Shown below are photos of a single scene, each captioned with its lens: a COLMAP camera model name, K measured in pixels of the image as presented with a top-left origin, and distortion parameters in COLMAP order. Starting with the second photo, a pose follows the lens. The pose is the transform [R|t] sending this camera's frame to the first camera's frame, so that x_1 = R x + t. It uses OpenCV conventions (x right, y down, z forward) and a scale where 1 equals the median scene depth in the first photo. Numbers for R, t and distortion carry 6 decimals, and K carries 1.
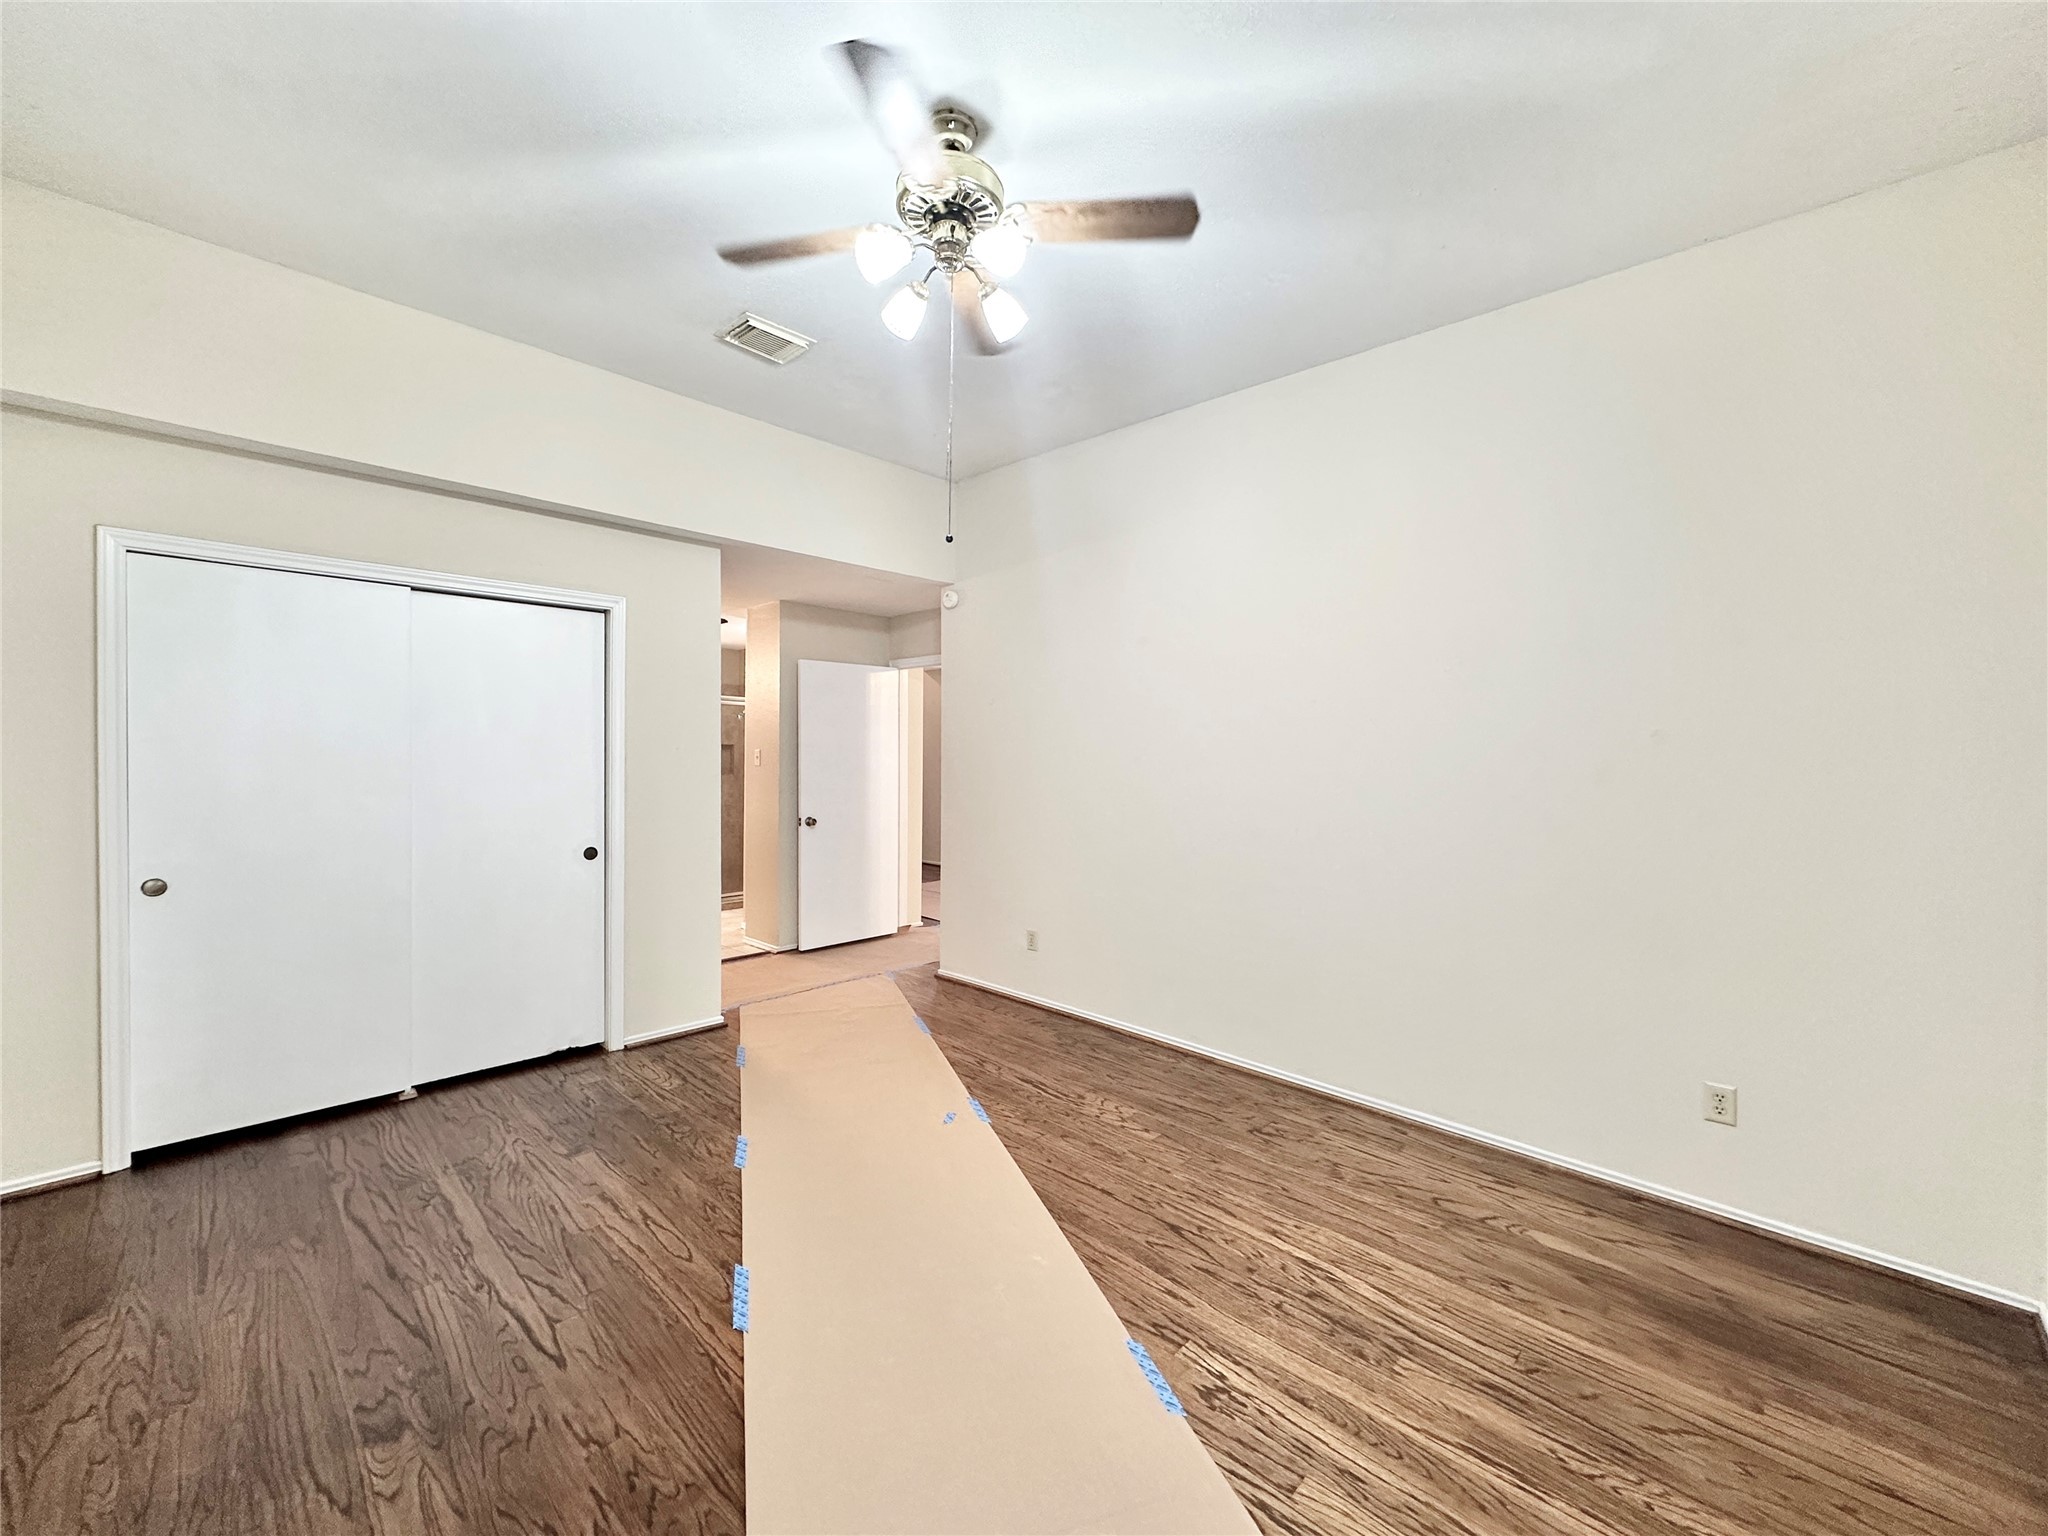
lens RADIAL K [[814.7, 0, 1020.4], [0, 814.7, 768.2], [0, 0, 1]] dist [-0.008099, 0.000923]
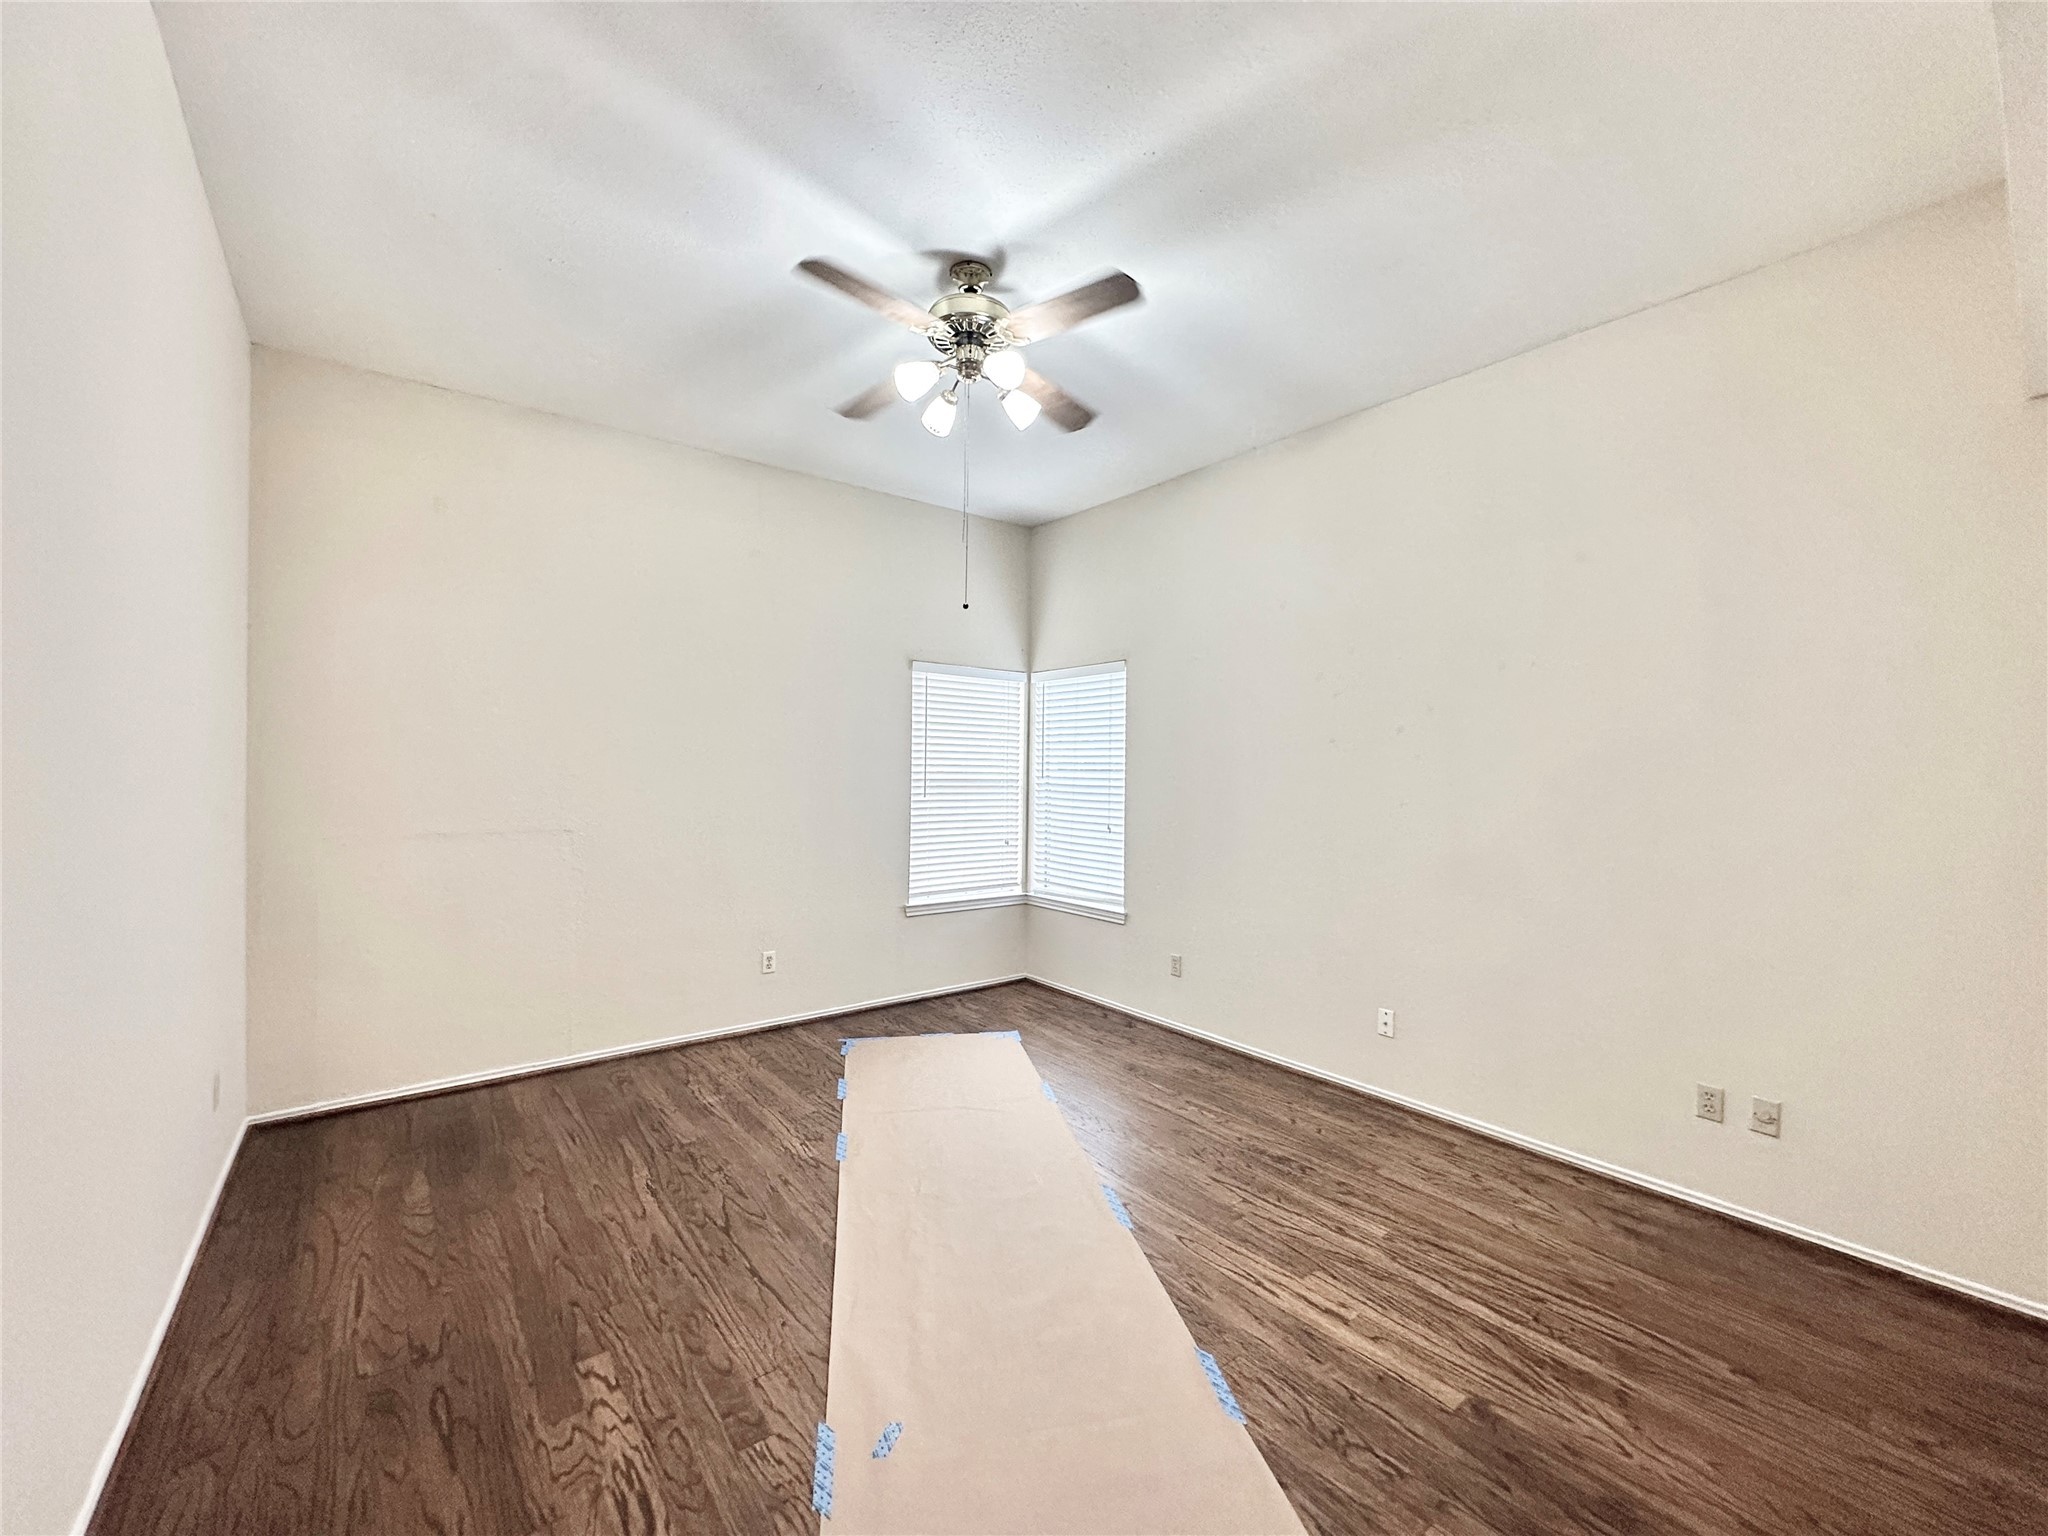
lens RADIAL K [[814.7, 0, 1027.5], [0, 814.7, 769.4], [0, 0, 1]] dist [-0.008099, 0.000923]
pose [[-0.990329, -0.026672, 0.136153, -0.310031], [-0.023839, 0.999465, 0.022393, -0.045411], [-0.136677, 0.018931, -0.990435, 1.946551]]
